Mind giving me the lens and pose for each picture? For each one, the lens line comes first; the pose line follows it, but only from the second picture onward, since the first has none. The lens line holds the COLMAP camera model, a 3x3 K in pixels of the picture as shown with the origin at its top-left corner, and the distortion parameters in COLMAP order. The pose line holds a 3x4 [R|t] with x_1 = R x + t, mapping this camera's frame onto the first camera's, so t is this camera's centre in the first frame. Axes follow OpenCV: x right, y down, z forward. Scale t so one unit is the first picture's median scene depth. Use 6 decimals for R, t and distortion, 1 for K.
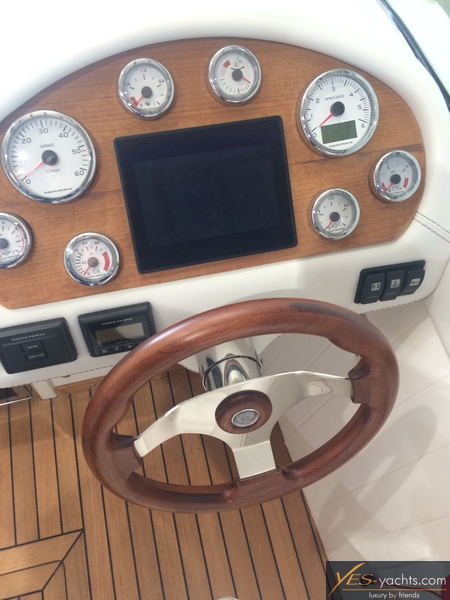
lens RADIAL K [[509.4, 0, 225.0], [0, 509.4, 300.0], [0, 0, 1]] dist [0.085030, -0.125053]
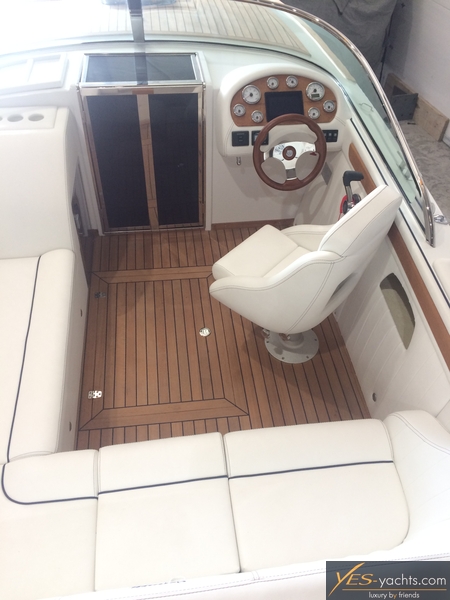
lens RADIAL K [[509.4, 0, 225.0], [0, 509.4, 300.0], [0, 0, 1]] dist [0.085030, -0.125053]
pose [[0.993152, 0.061618, -0.099257, 0.003668], [-0.087379, 0.955721, -0.281002, 2.630168], [0.077547, 0.287751, 0.954561, -2.731338]]
